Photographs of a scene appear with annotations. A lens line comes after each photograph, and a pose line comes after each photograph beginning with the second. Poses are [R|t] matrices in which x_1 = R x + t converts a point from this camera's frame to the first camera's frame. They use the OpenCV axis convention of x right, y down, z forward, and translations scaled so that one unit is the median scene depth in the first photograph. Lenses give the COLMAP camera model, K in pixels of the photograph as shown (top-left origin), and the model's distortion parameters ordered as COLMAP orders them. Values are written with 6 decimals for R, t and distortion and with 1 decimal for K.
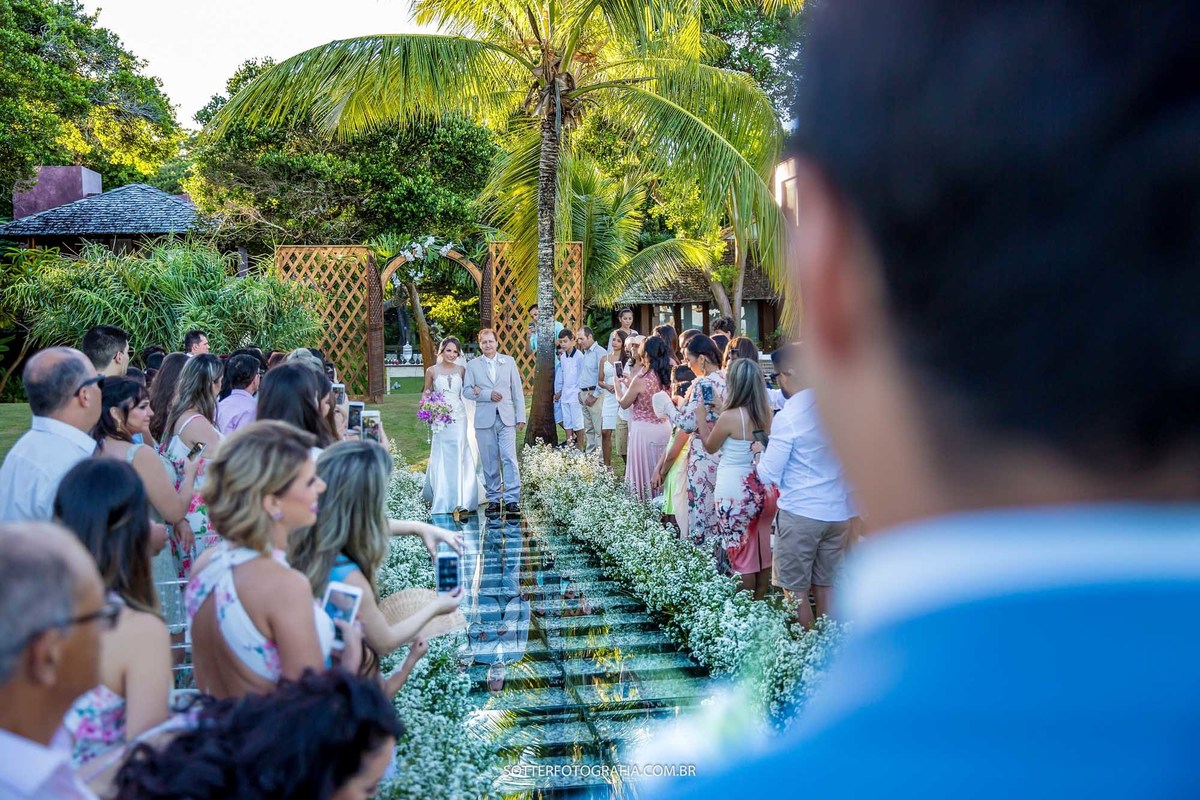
lens RADIAL K [[1289.1, 0, 602.1], [0, 1289.1, 399.9], [0, 0, 1]] dist [0.008771, 0.000000]
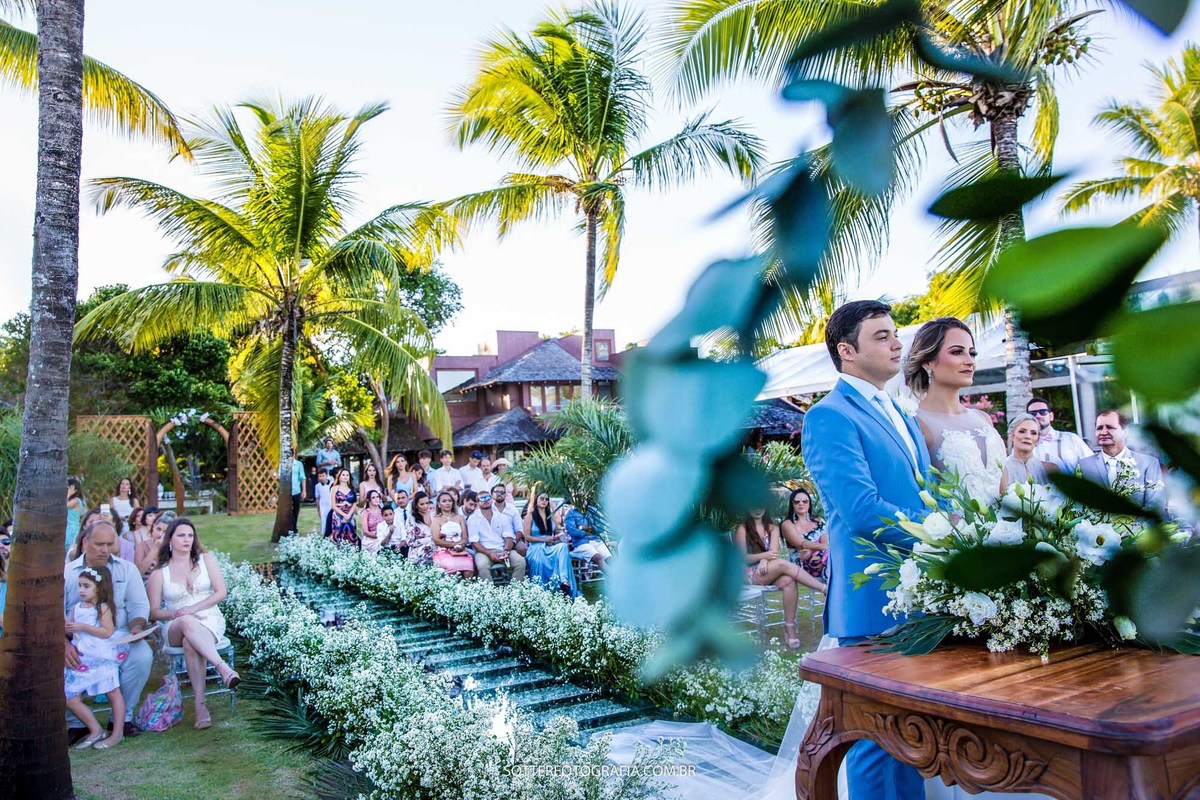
lens RADIAL K [[872.0, 0, 587.5], [0, 872.0, 393.0], [0, 0, 1]] dist [-0.045466, 0.005214]
pose [[0.938586, -0.002181, 0.345038, -0.048964], [0.053436, 0.988834, -0.139109, 0.019085], [-0.340882, 0.149003, 0.928223, -0.090479]]
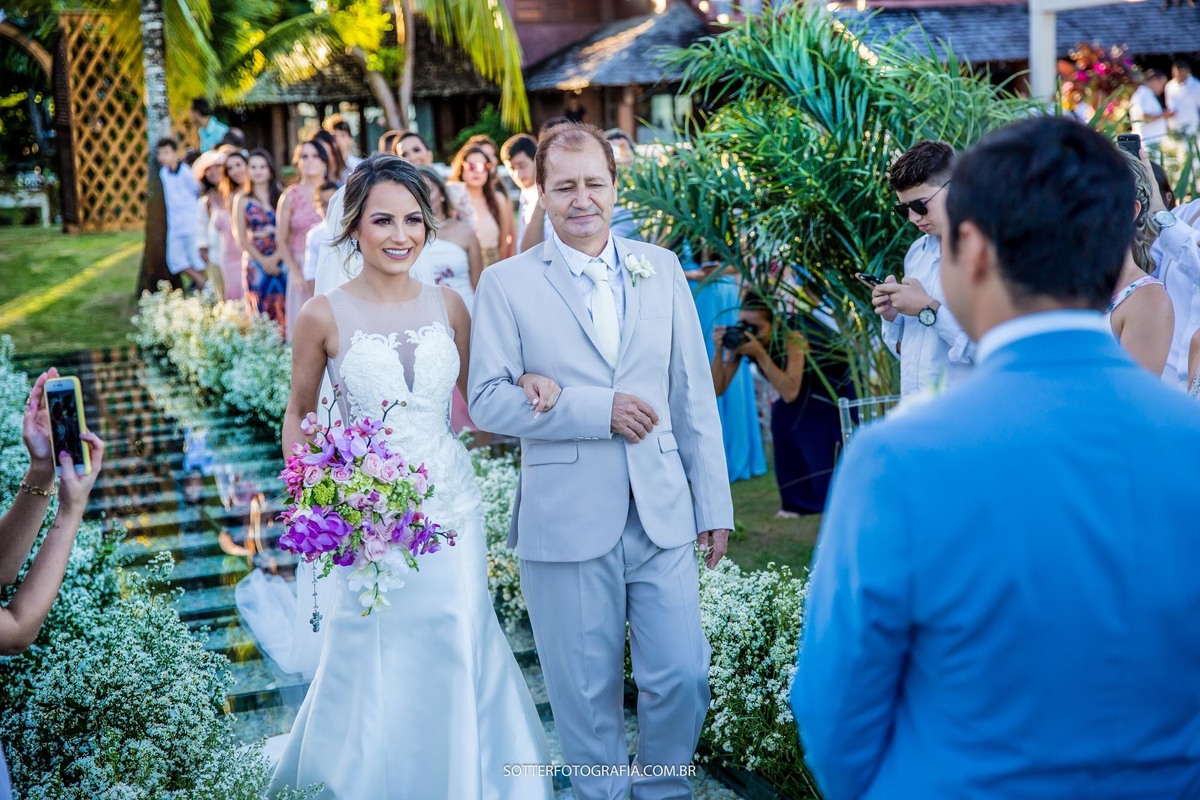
lens RADIAL K [[1731.2, 0, 603.5], [0, 1731.2, 396.8], [0, 0, 1]] dist [0.127465, 0.000000]
pose [[0.975207, -0.050030, 0.215564, -0.014994], [0.029841, 0.994942, 0.095915, 0.004113], [-0.219273, -0.087105, 0.971768, -0.025762]]
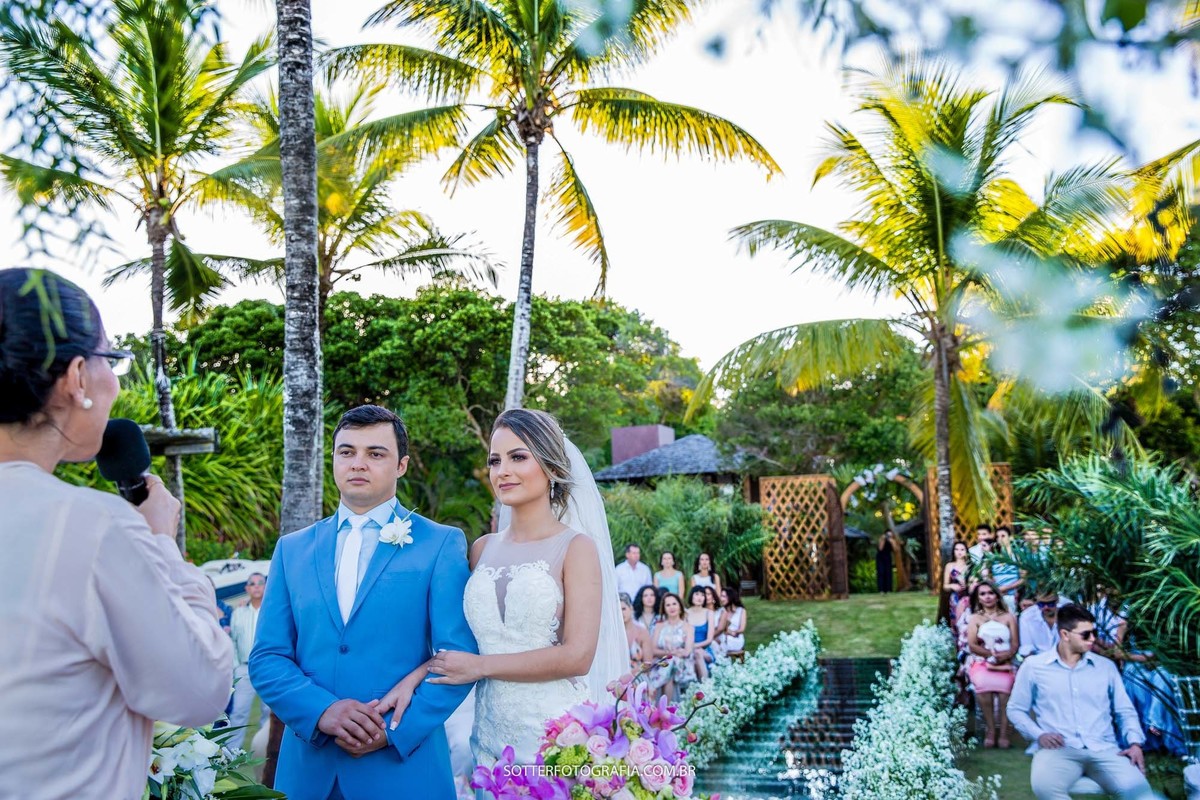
lens RADIAL K [[1126.9, 0, 600.7], [0, 1126.9, 398.0], [0, 0, 1]] dist [0.002098, 0.000000]
pose [[0.892418, -0.076677, -0.444646, 0.118928], [-0.007918, 0.982642, -0.185343, 0.015052], [0.451140, 0.168924, 0.876320, -0.097455]]
